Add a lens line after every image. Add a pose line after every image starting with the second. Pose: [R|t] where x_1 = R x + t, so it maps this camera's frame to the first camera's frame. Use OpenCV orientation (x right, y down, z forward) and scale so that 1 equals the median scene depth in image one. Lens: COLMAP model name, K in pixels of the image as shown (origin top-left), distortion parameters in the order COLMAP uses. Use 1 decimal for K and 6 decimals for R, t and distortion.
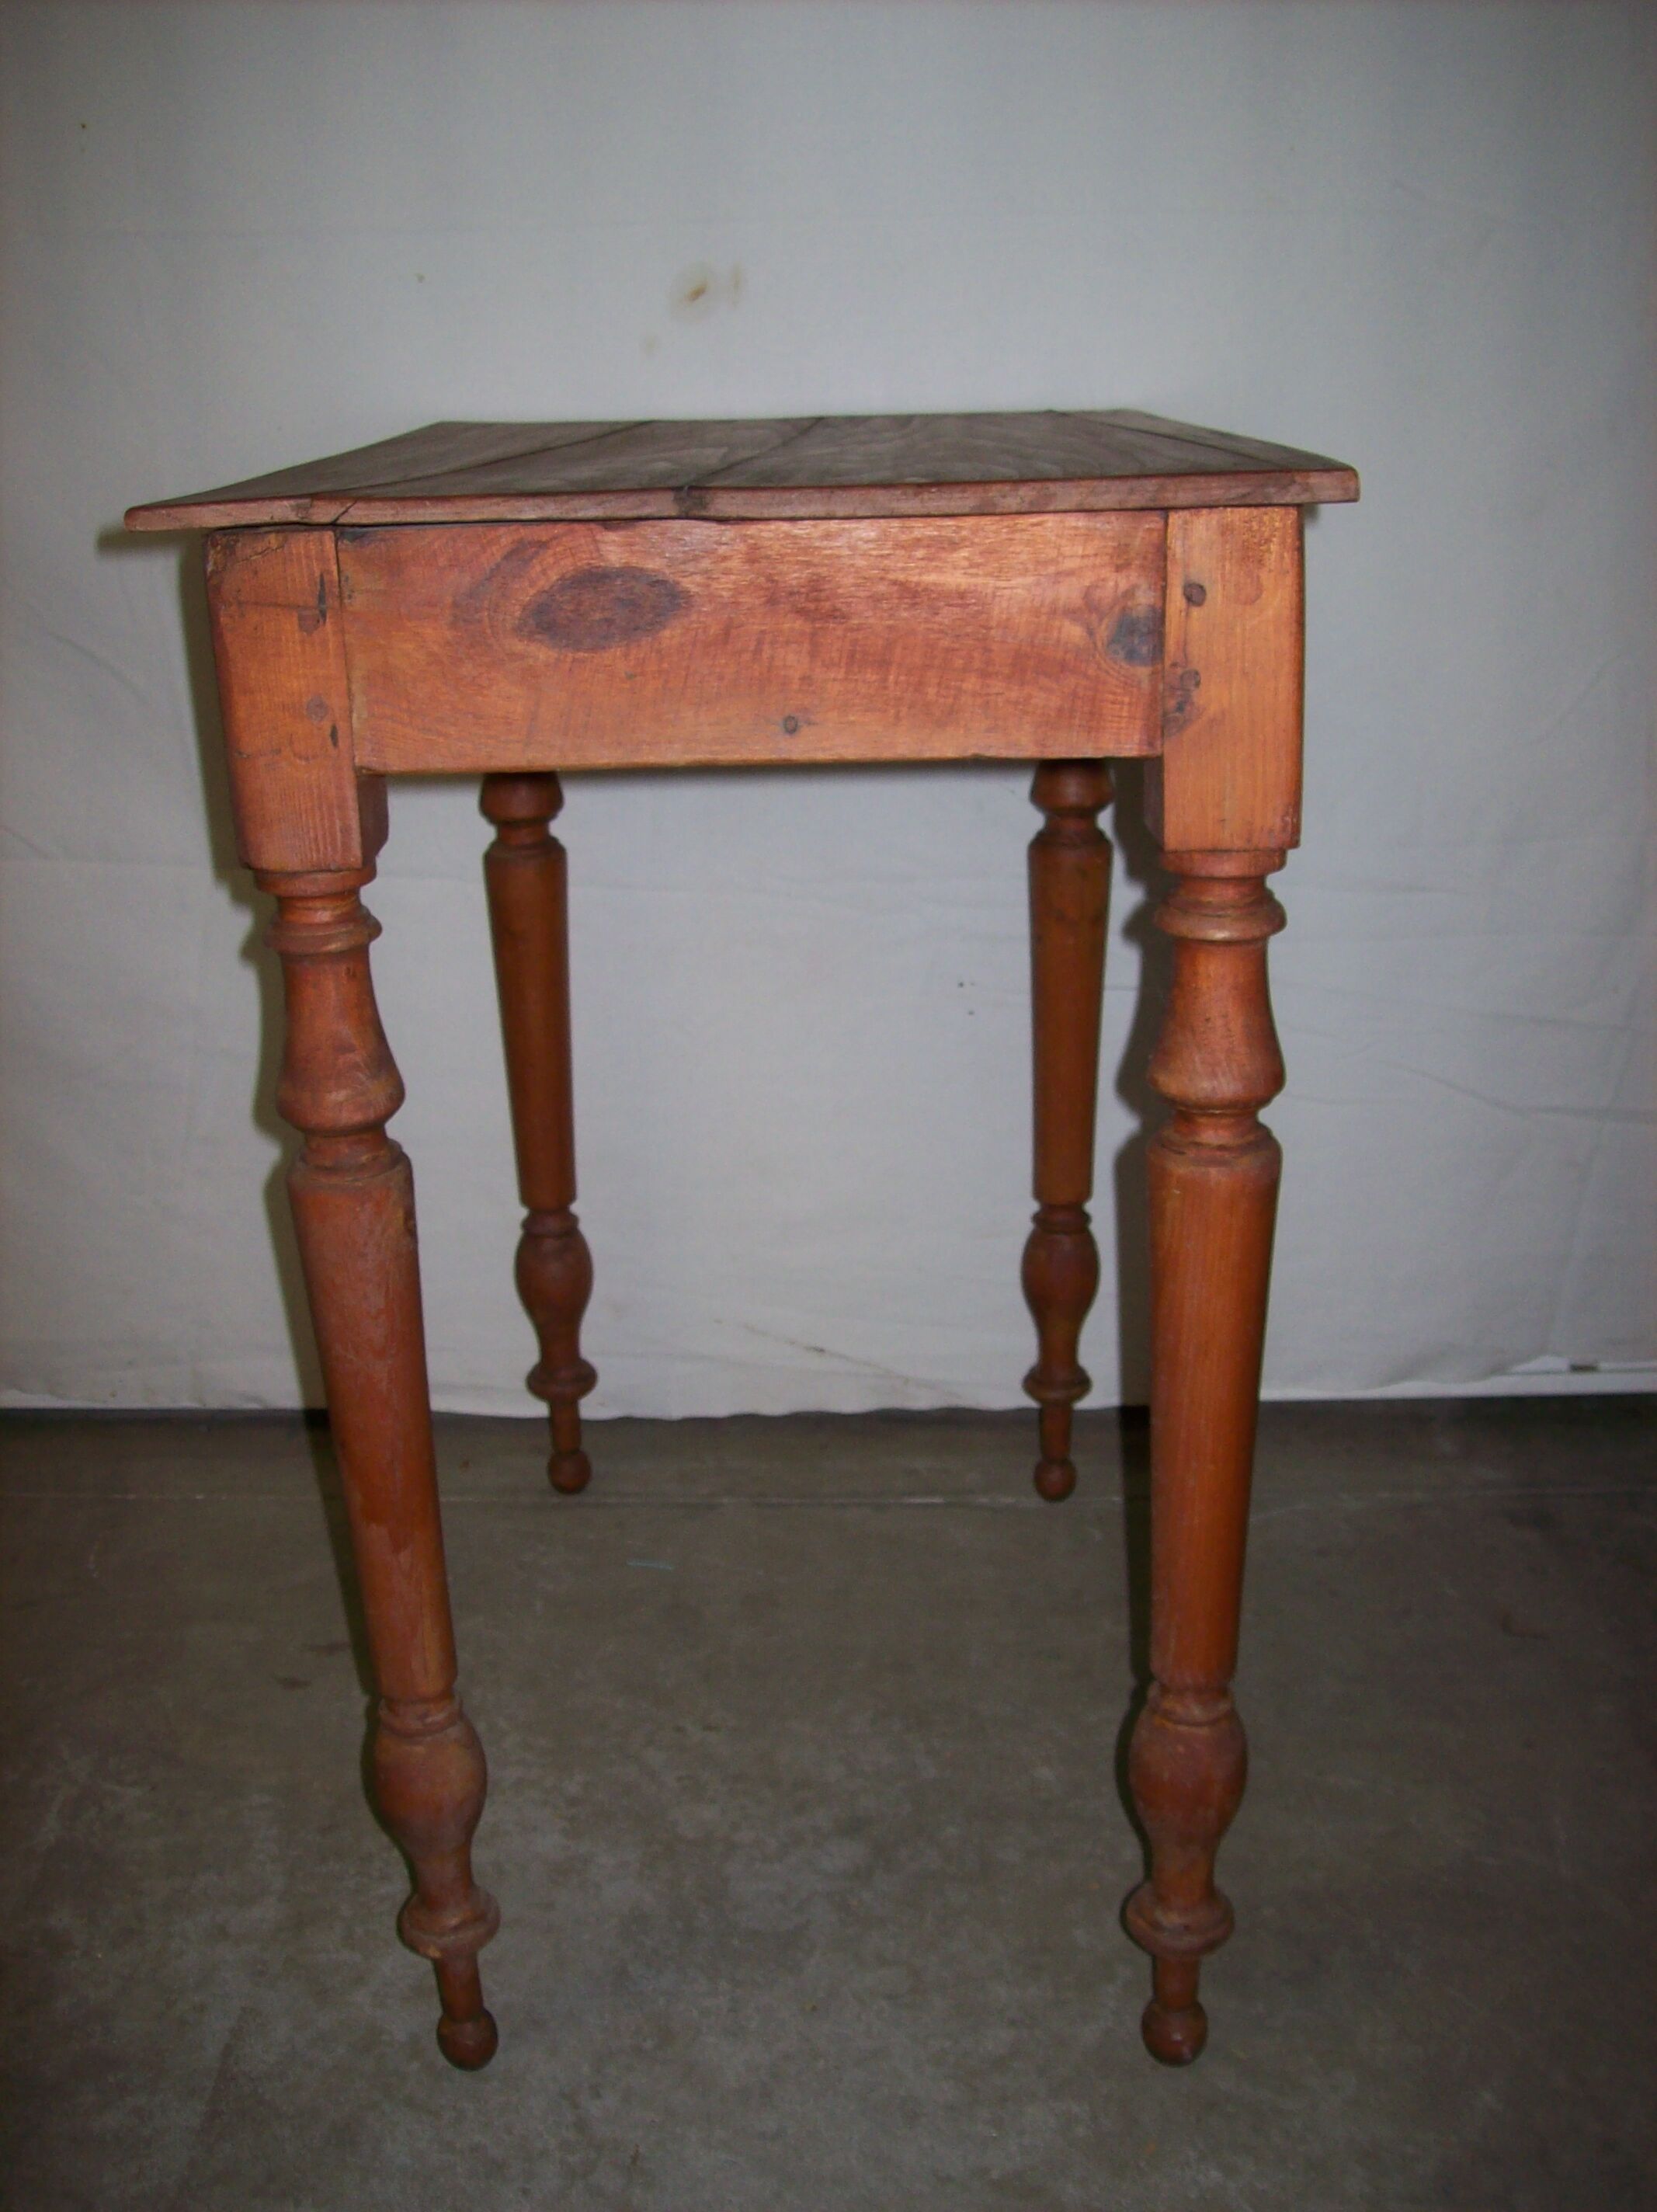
lens RADIAL K [[2311.8, 0, 828.5], [0, 2311.8, 1106.0], [0, 0, 1]] dist [-0.150764, 0.038782]
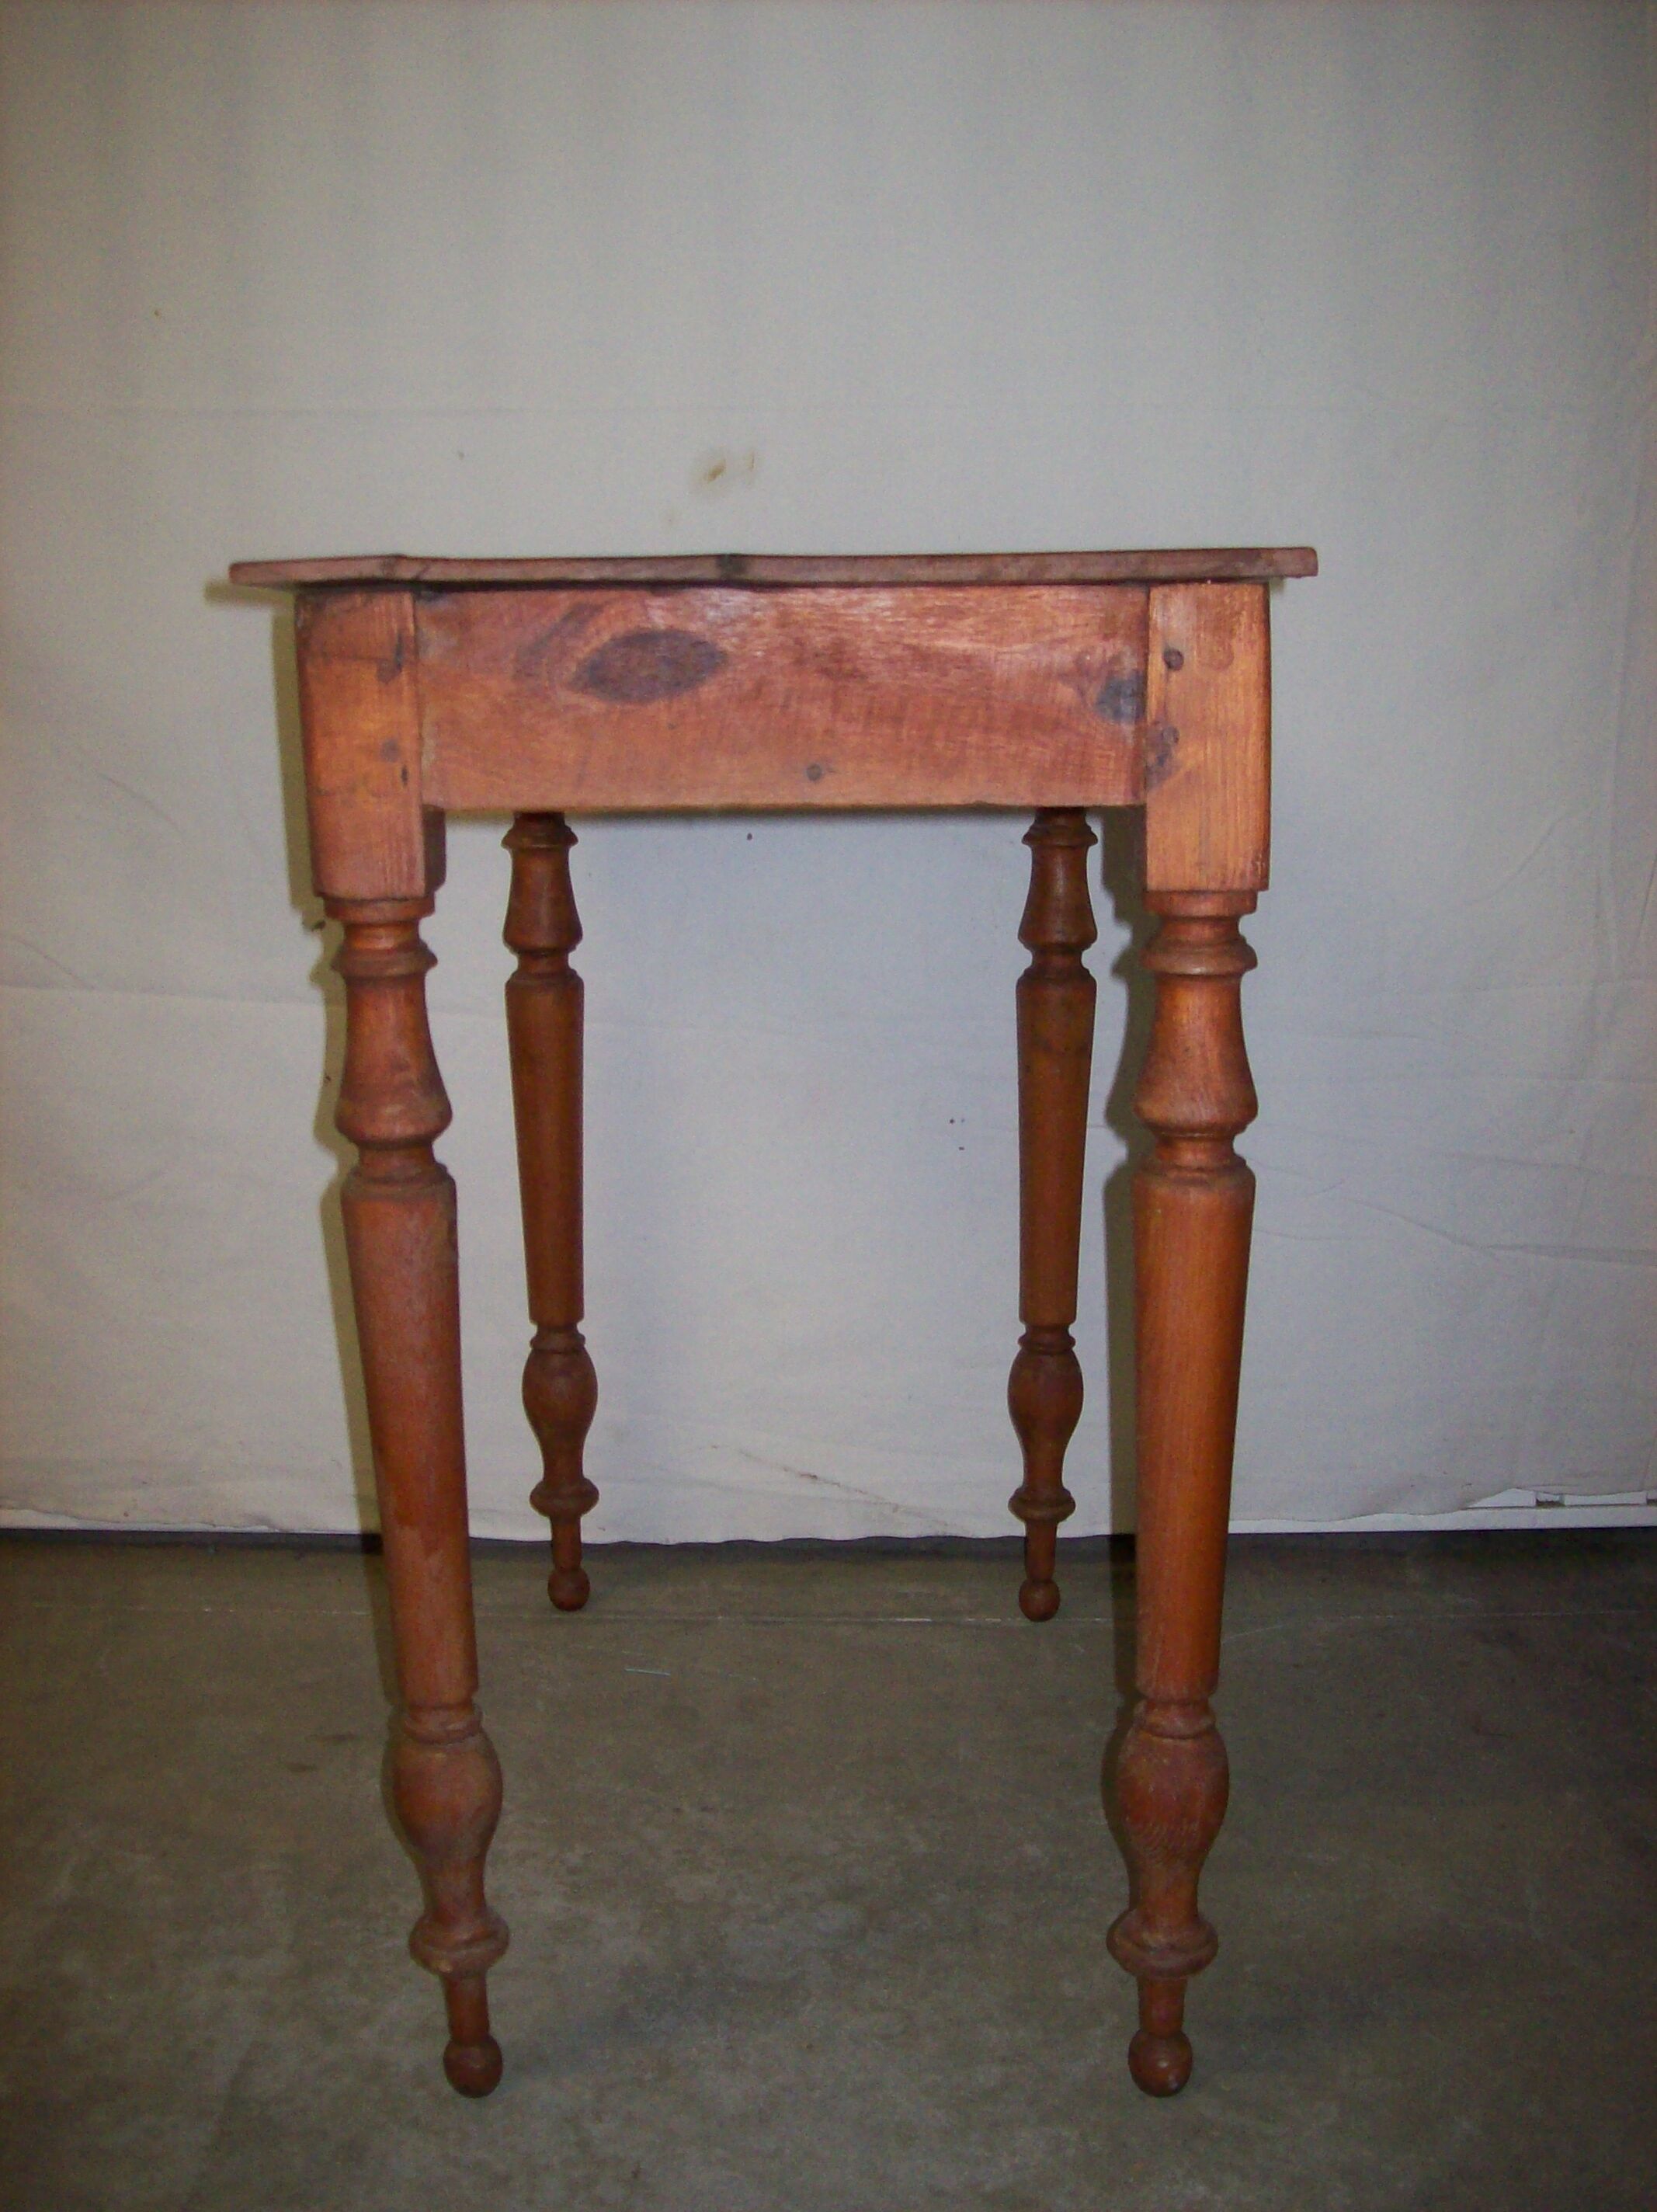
lens RADIAL K [[2311.8, 0, 828.5], [0, 2311.8, 1106.0], [0, 0, 1]] dist [-0.150764, 0.038782]
pose [[0.999860, 0.013246, 0.010195, -0.014691], [-0.011889, 0.992300, -0.123289, 0.105481], [-0.011750, 0.123151, 0.992318, -0.073564]]
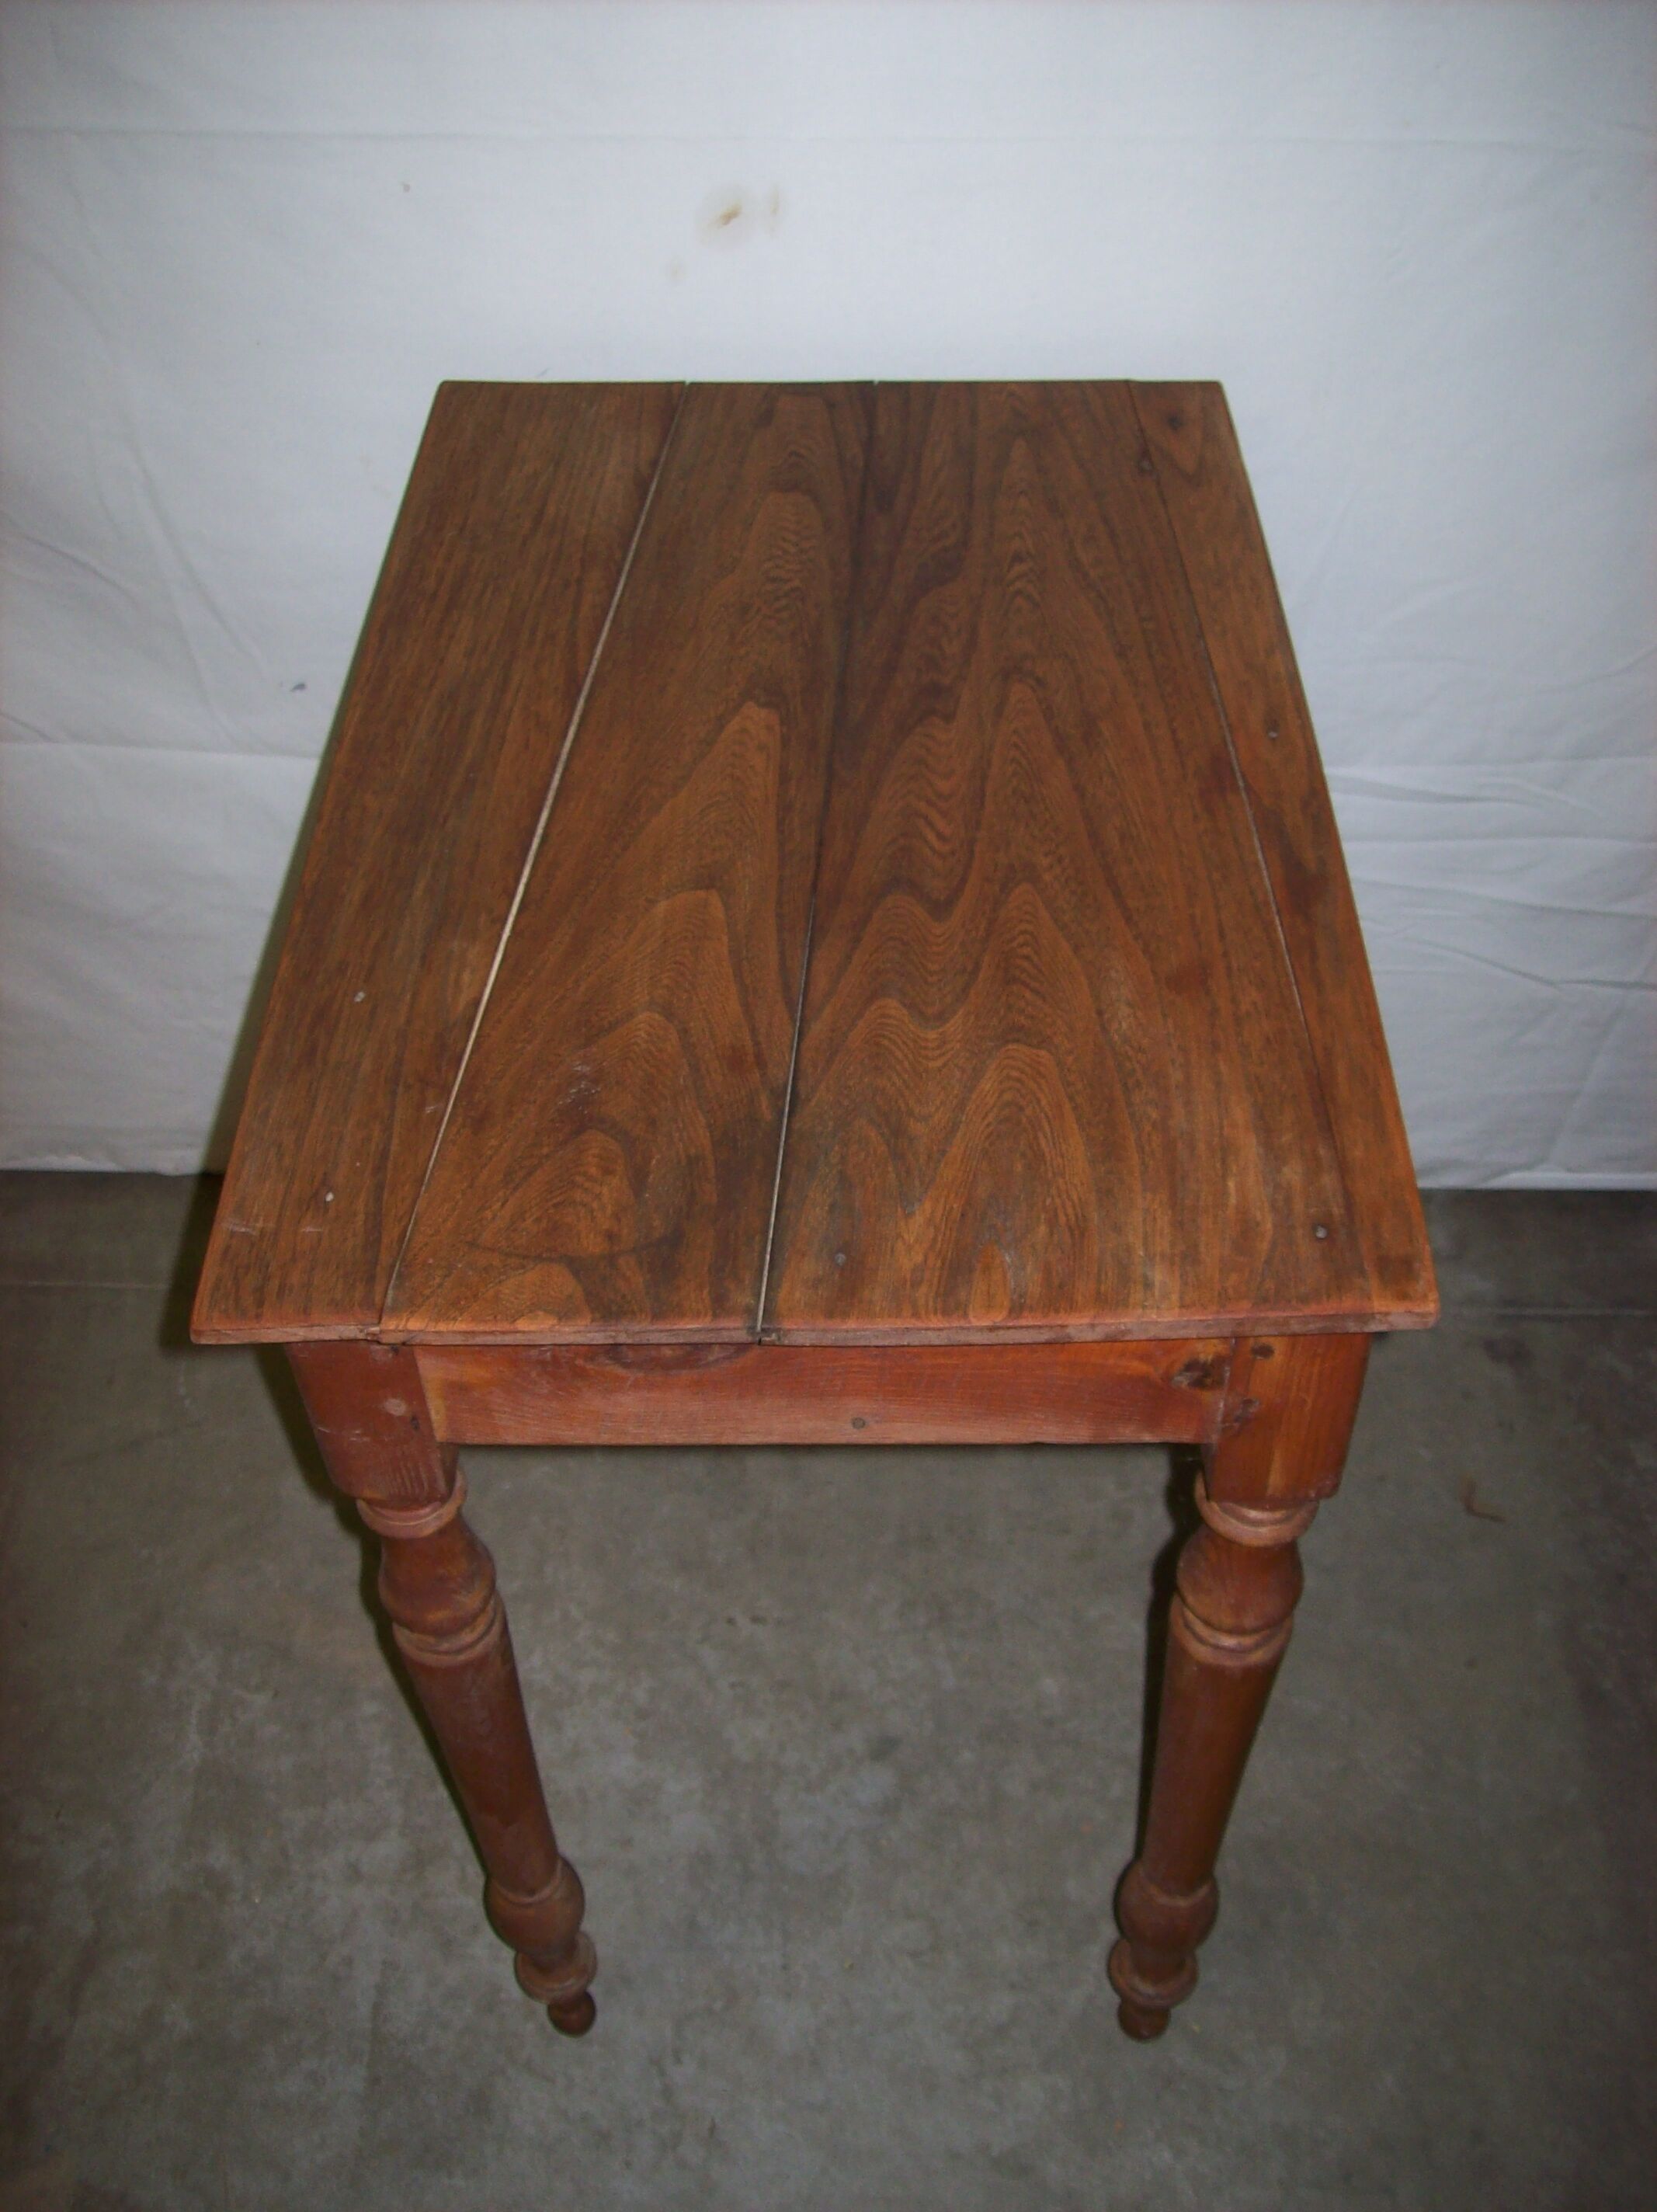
lens RADIAL K [[2311.8, 0, 828.5], [0, 2311.8, 1106.0], [0, 0, 1]] dist [-0.150764, 0.038782]
pose [[0.999967, 0.007702, 0.002594, -0.026824], [-0.008047, 0.893470, 0.449050, -0.594070], [0.001141, -0.449056, 0.893503, 0.116974]]
